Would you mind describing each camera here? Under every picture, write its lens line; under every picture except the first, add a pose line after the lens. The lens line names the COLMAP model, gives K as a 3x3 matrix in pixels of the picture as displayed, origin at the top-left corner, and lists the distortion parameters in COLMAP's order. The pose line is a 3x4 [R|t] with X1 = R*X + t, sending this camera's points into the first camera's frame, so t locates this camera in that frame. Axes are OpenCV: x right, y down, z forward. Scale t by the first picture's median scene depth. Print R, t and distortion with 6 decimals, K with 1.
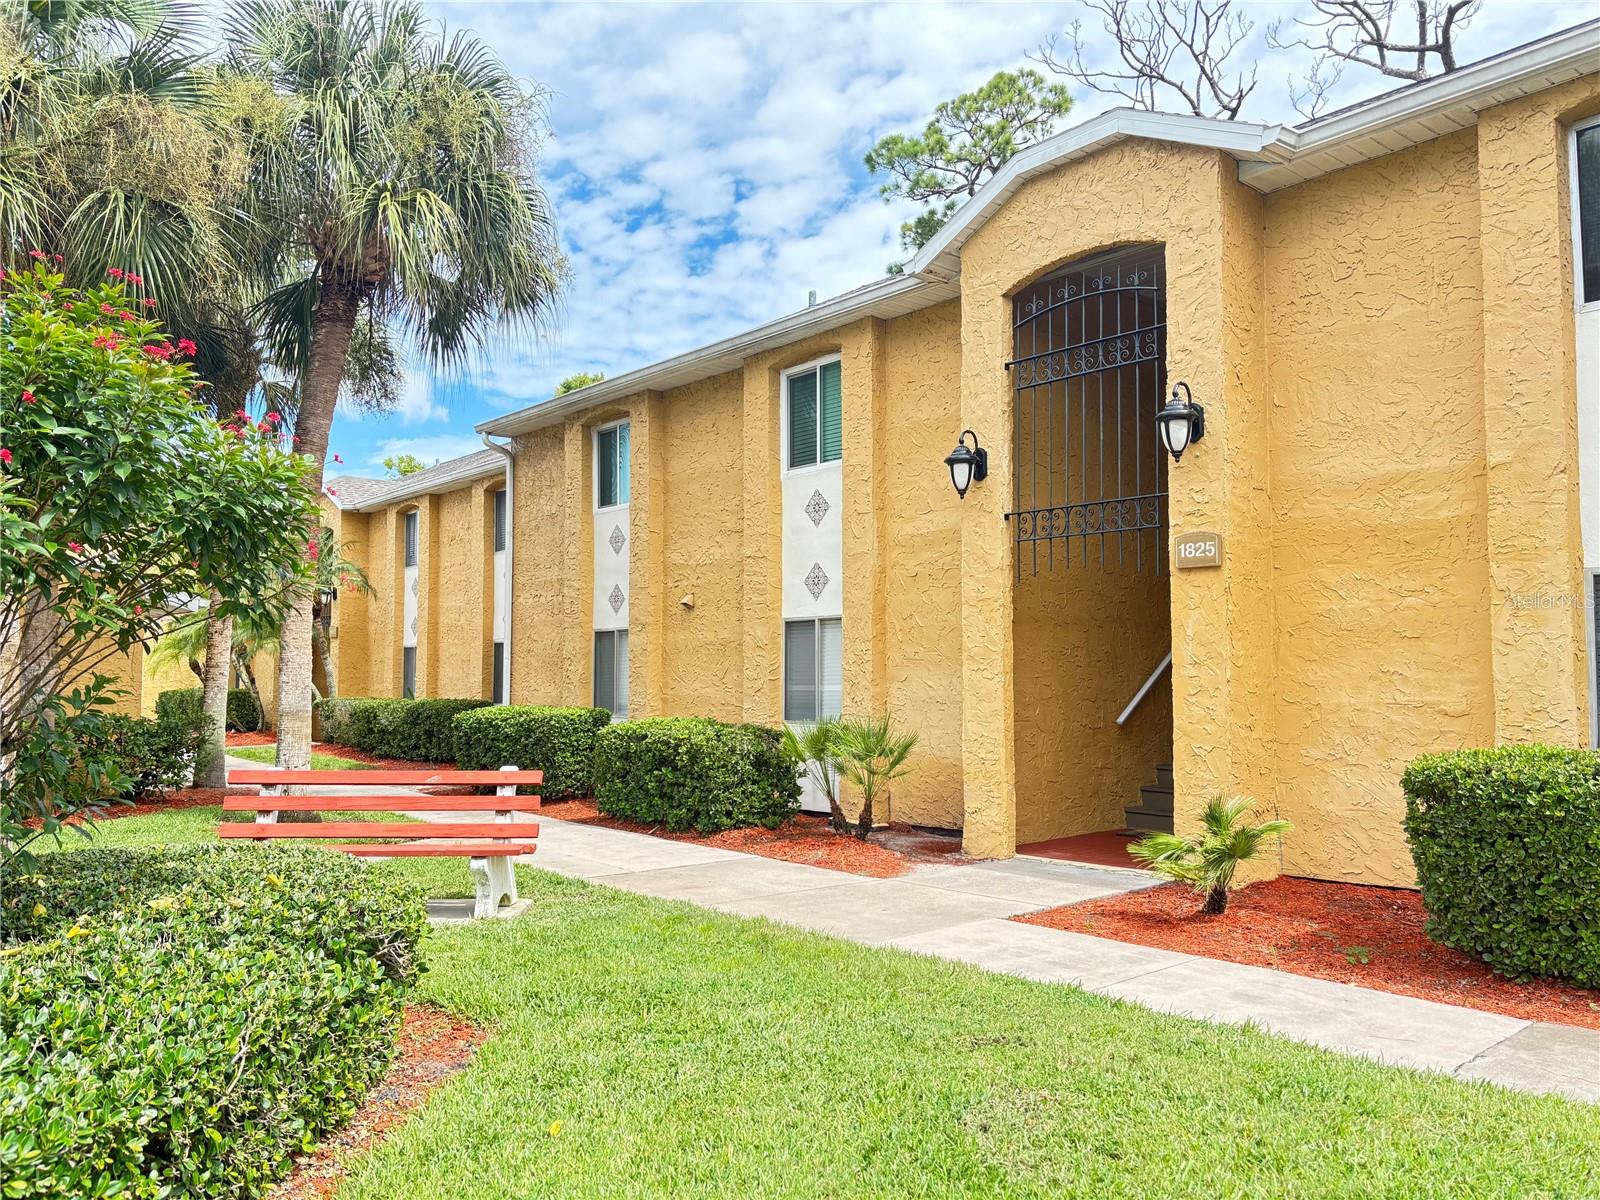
lens RADIAL K [[1213.9, 0, 802.3], [0, 1213.9, 608.8], [0, 0, 1]] dist [0.039938, -0.045800]
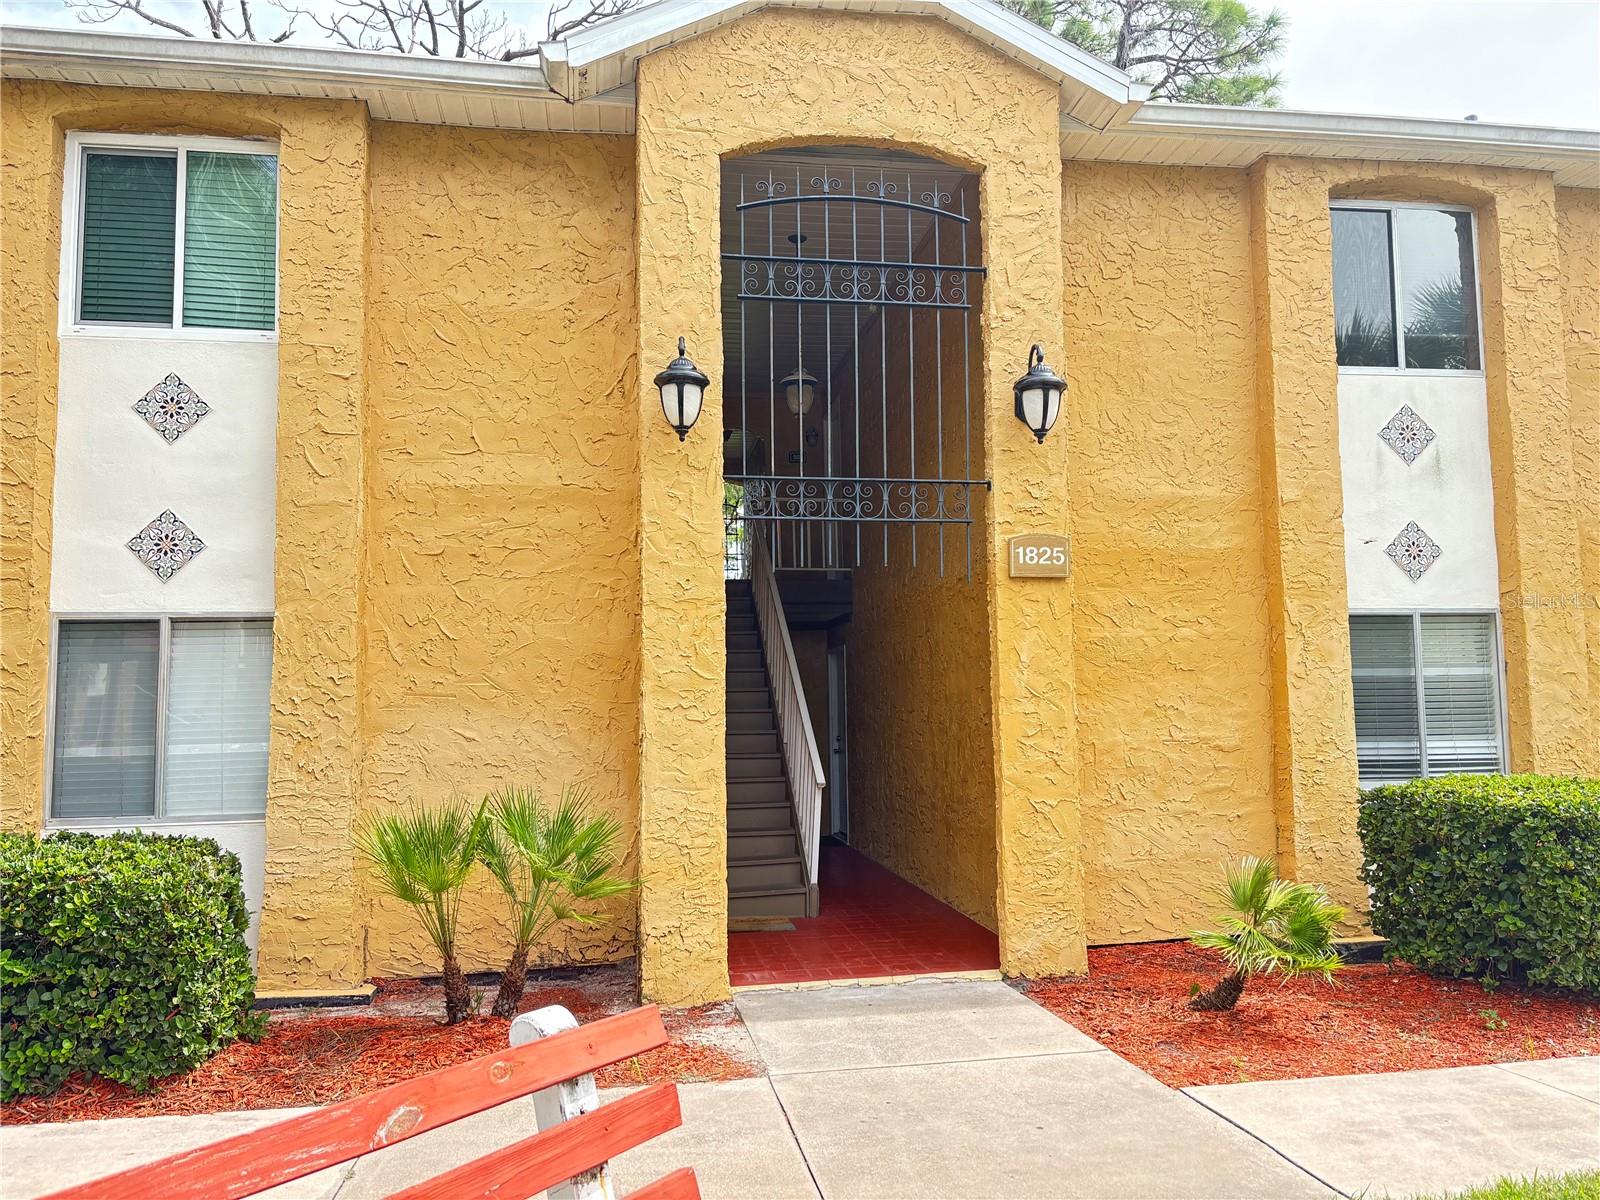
lens RADIAL K [[1213.9, 0, 802.3], [0, 1213.9, 608.8], [0, 0, 1]] dist [0.039938, -0.045800]
pose [[0.513029, 0.068243, 0.855654, -0.443926], [-0.033447, 0.997667, -0.059516, 0.040021], [-0.857720, 0.001914, 0.514114, 0.726417]]
